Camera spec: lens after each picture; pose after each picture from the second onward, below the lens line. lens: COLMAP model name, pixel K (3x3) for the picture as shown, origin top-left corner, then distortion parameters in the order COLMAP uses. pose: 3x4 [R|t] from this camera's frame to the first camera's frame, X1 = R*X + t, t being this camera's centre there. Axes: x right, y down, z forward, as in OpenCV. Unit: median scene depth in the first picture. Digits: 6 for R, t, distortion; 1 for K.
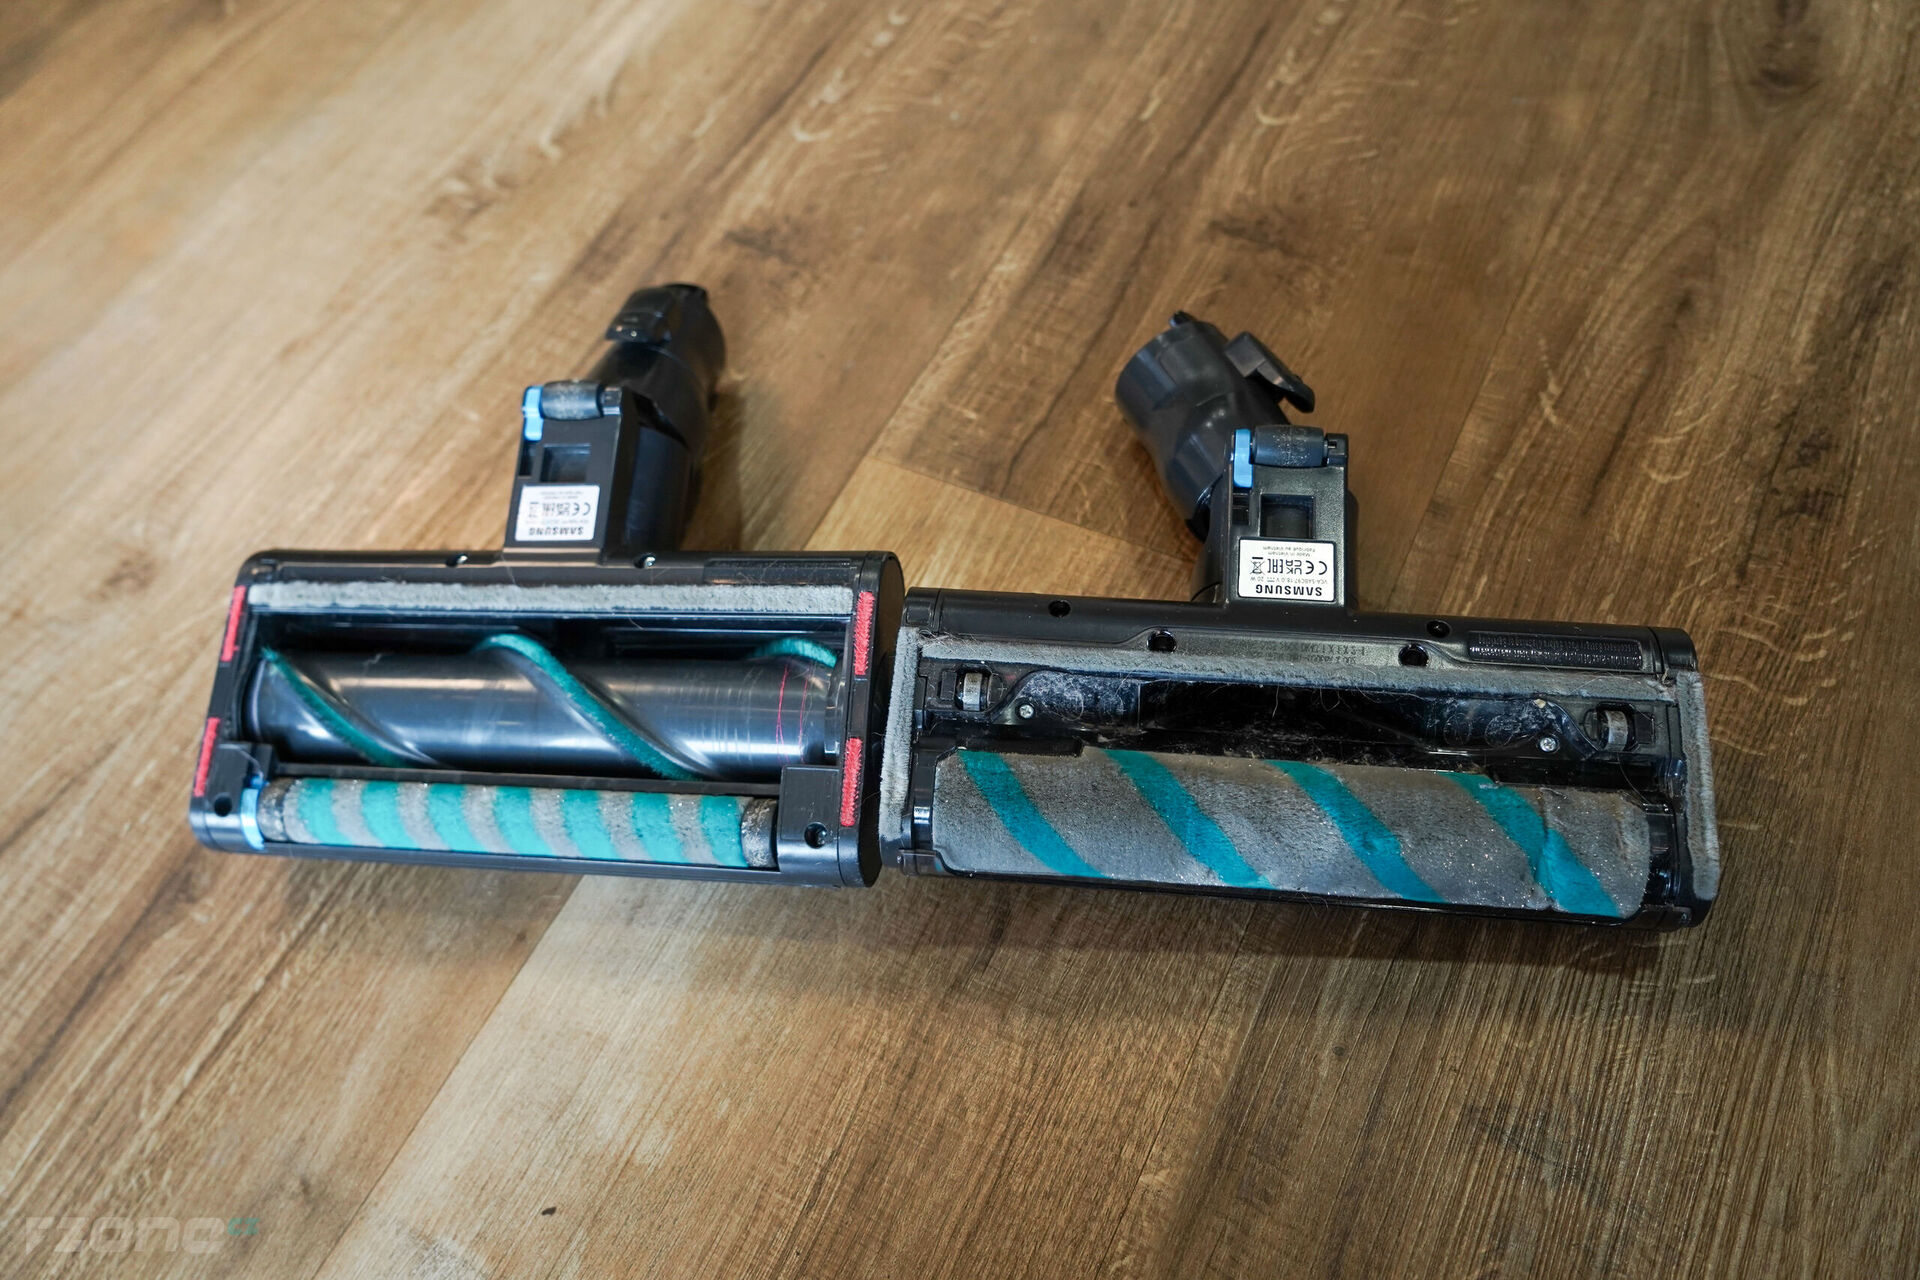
lens RADIAL K [[1317.2, 0, 960.0], [0, 1317.2, 640.0], [0, 0, 1]] dist [-0.012553, 0.002266]
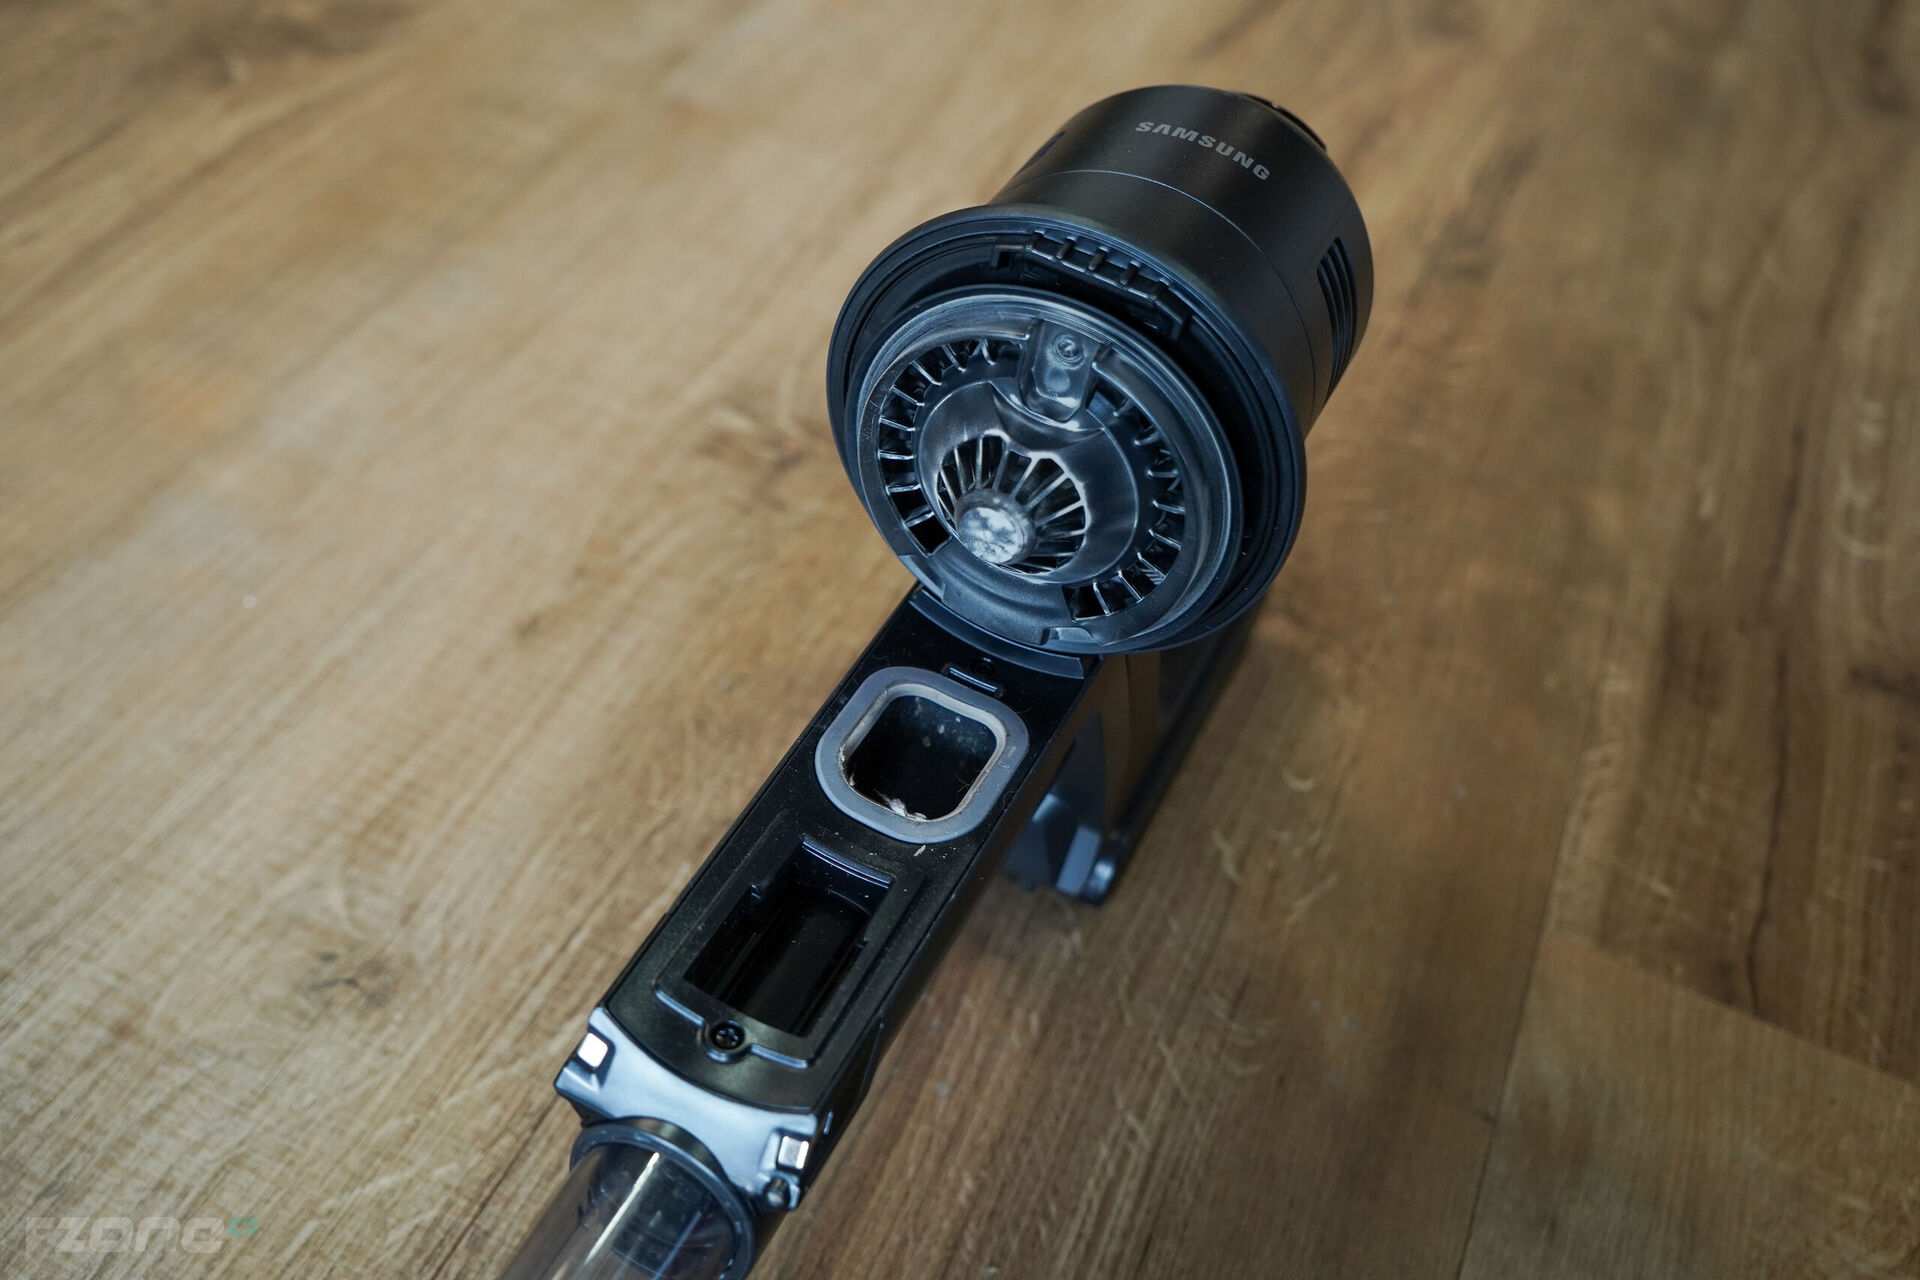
lens RADIAL K [[1849.2, 0, 960.0], [0, 1849.2, 640.0], [0, 0, 1]] dist [0.000820, 0.001566]
pose [[0.952134, 0.151797, 0.265327, -0.558169], [-0.088029, 0.967377, -0.237555, -0.022525], [-0.292732, 0.202828, 0.934435, 0.108072]]
